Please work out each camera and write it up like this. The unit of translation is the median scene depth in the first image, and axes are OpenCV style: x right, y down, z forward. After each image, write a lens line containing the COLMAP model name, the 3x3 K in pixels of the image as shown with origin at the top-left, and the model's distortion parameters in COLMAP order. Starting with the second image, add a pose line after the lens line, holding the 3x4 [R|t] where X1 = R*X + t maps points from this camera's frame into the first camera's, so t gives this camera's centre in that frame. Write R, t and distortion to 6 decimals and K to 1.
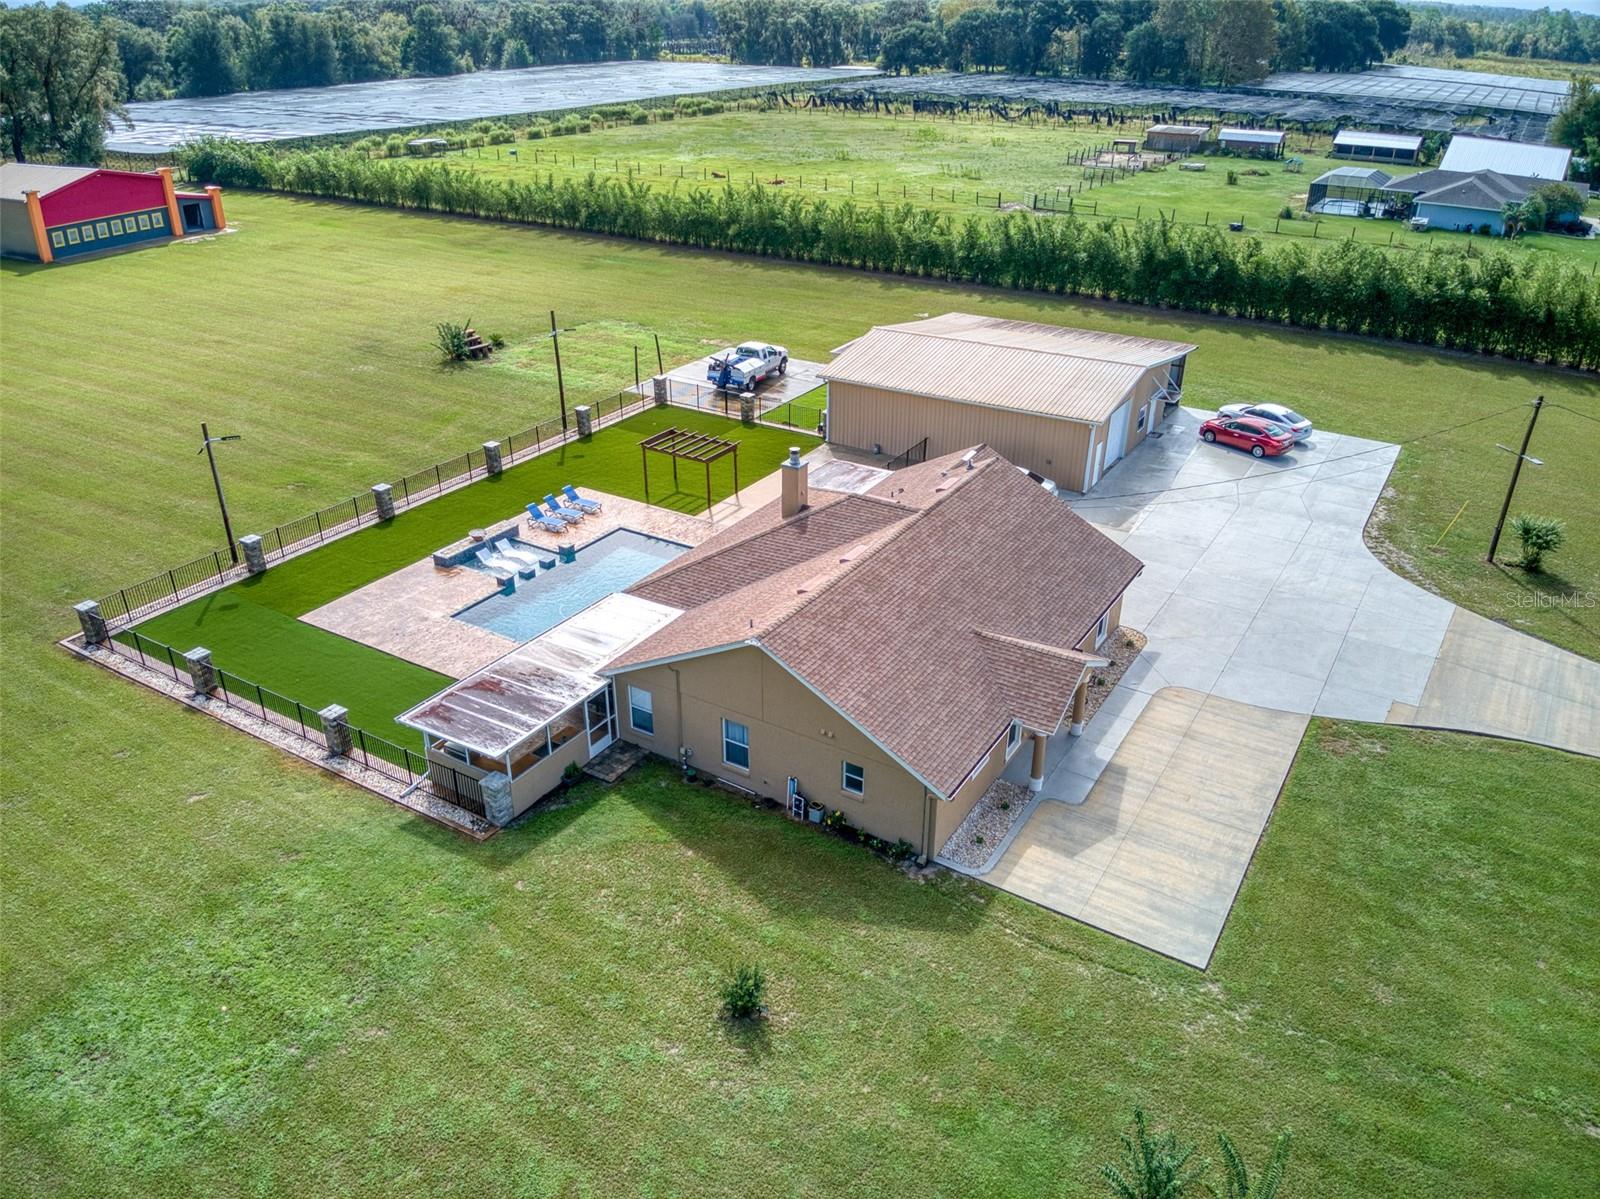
lens RADIAL K [[1164.8, 0, 804.1], [0, 1164.8, 597.2], [0, 0, 1]] dist [0.094654, -0.193189]
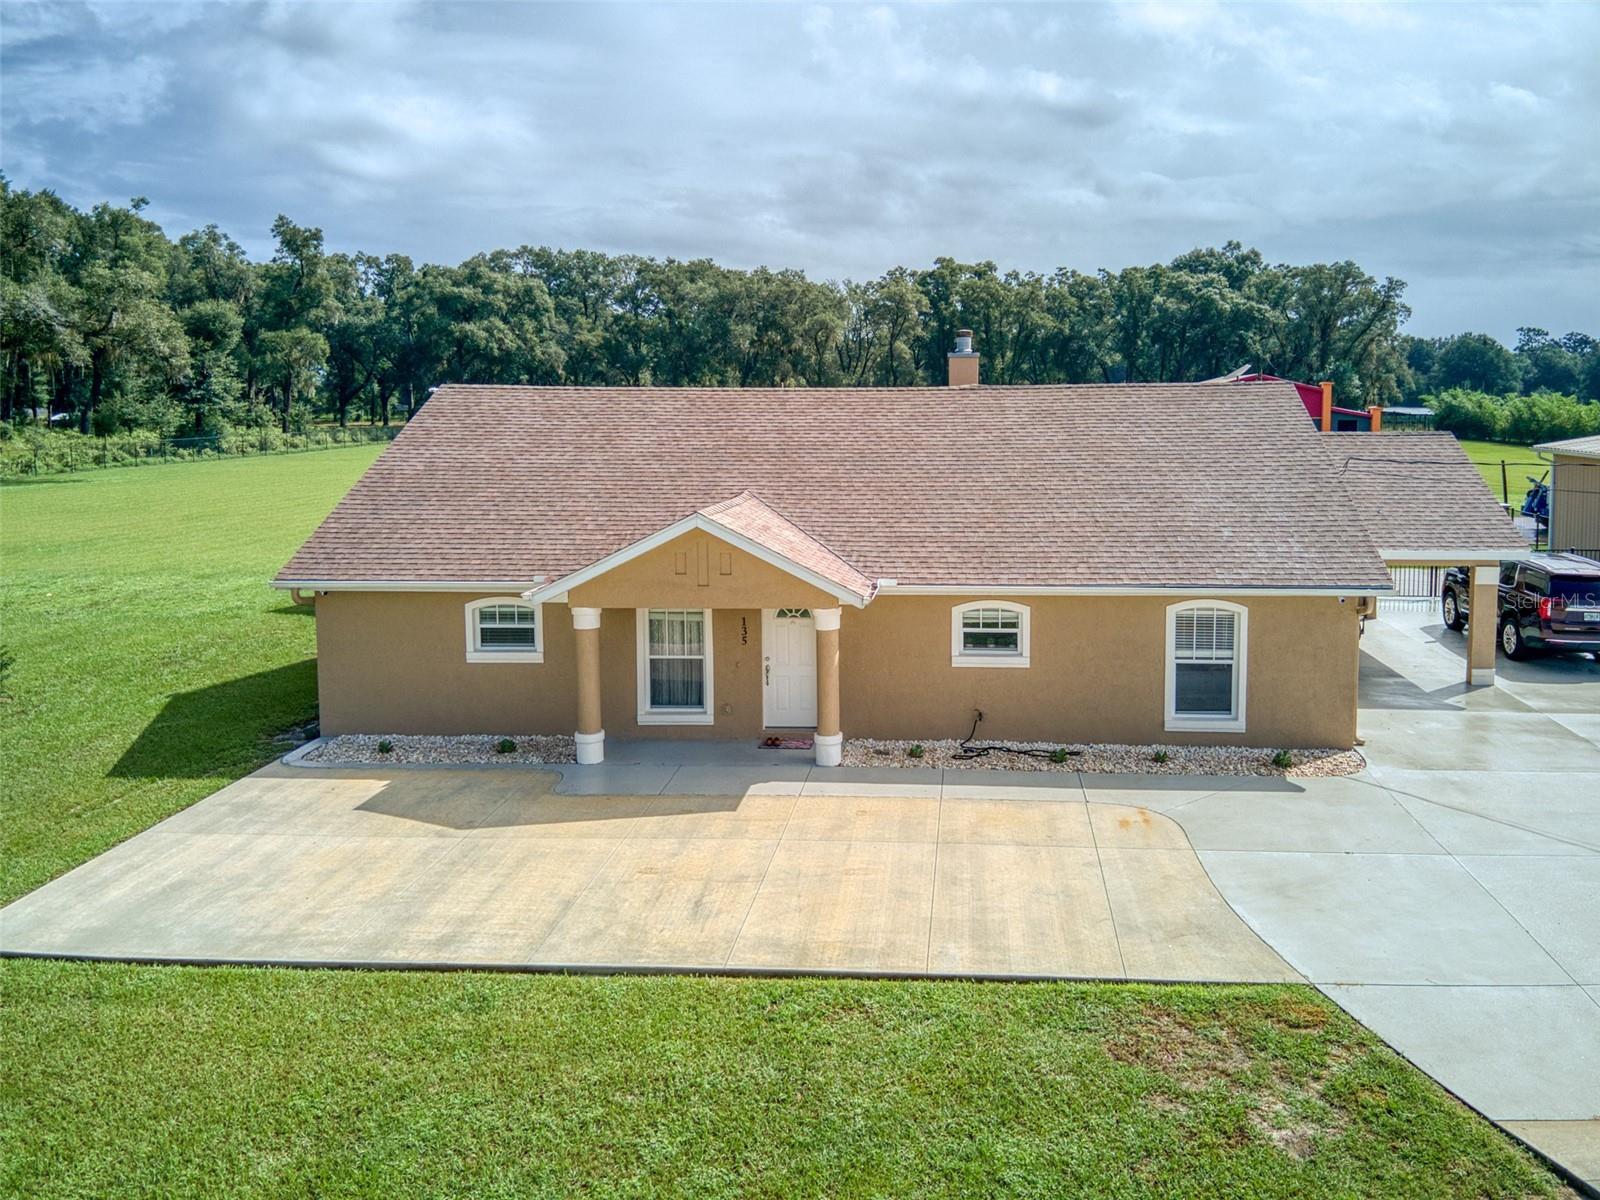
lens RADIAL K [[1204.4, 0, 913.7], [0, 1204.4, 517.4], [0, 0, 1]] dist [0.074398, -0.112933]
pose [[0.479482, 0.084750, -0.873450, 0.238867], [-0.399719, 0.907170, -0.131405, 0.028639], [0.781231, 0.412141, 0.468848, 0.283995]]
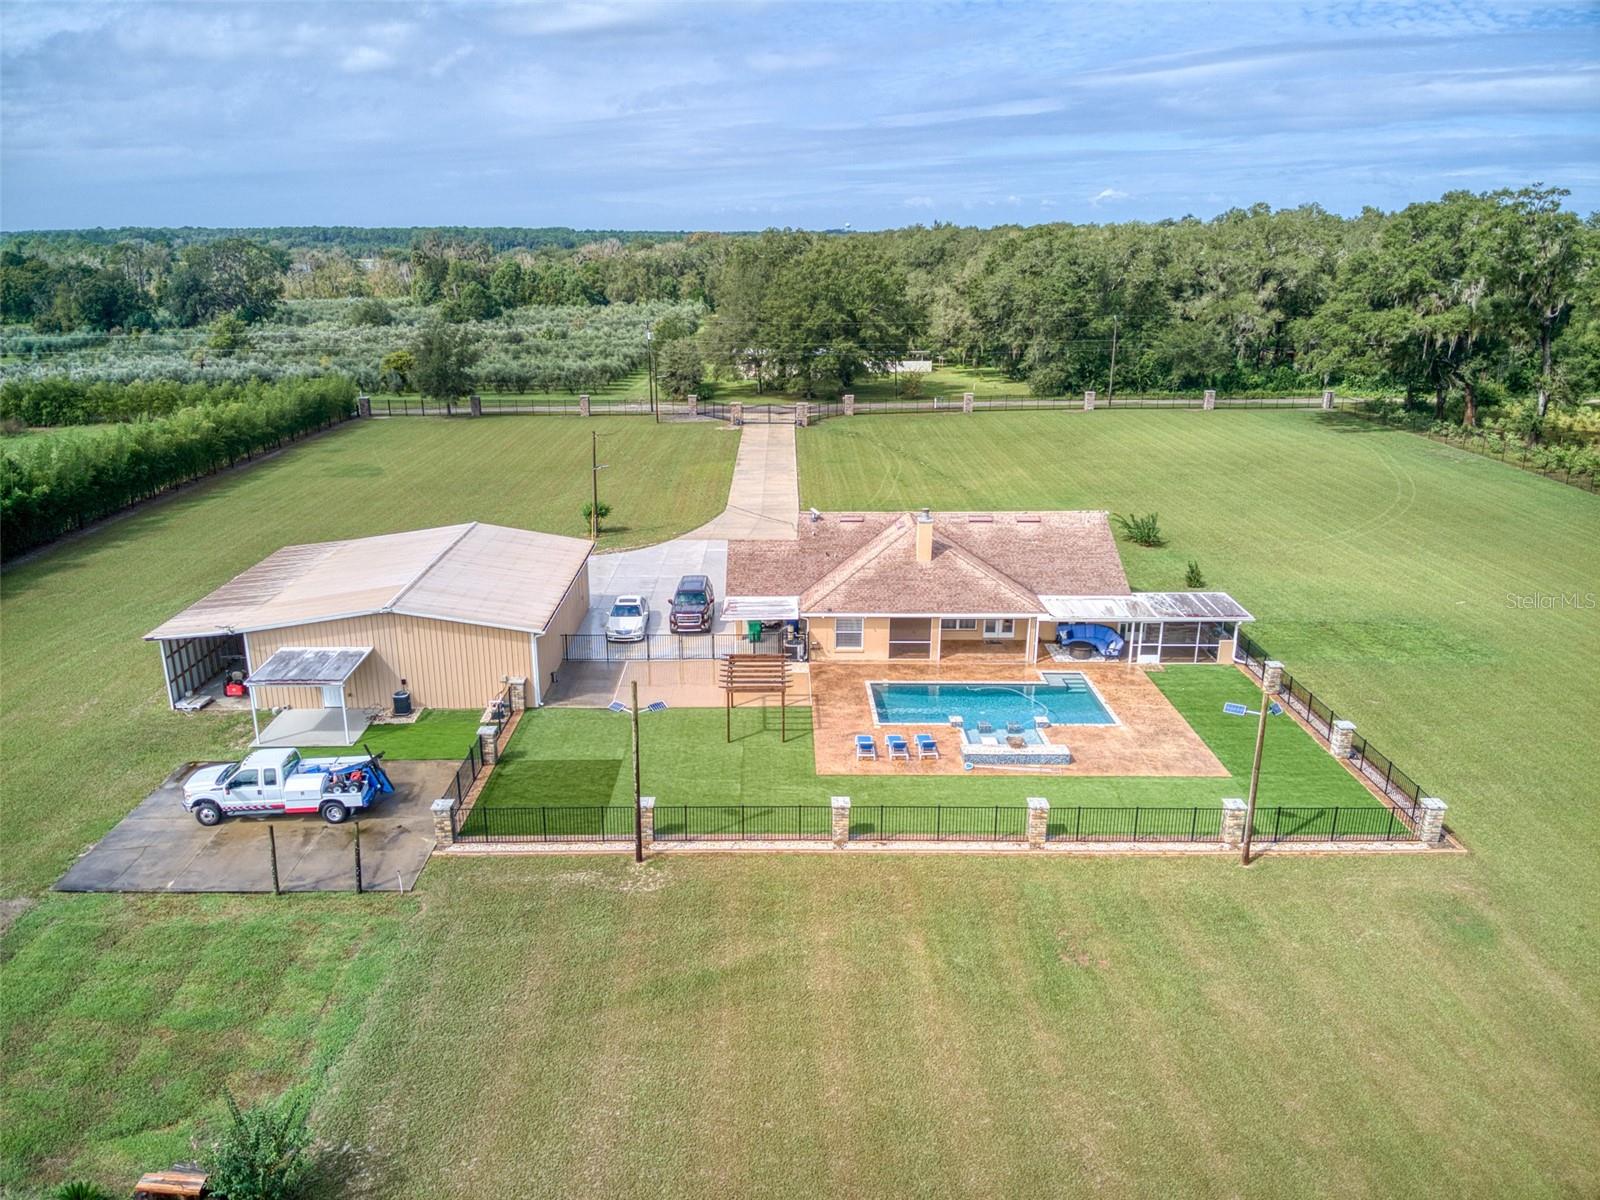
lens RADIAL K [[1158.1, 0, 797.0], [0, 1158.1, 597.5], [0, 0, 1]] dist [0.095539, -0.189364]
pose [[-0.531309, -0.255526, 0.807724, -0.437129], [0.382853, 0.778095, 0.497988, -0.323327], [-0.755735, 0.573824, -0.315580, 0.657795]]
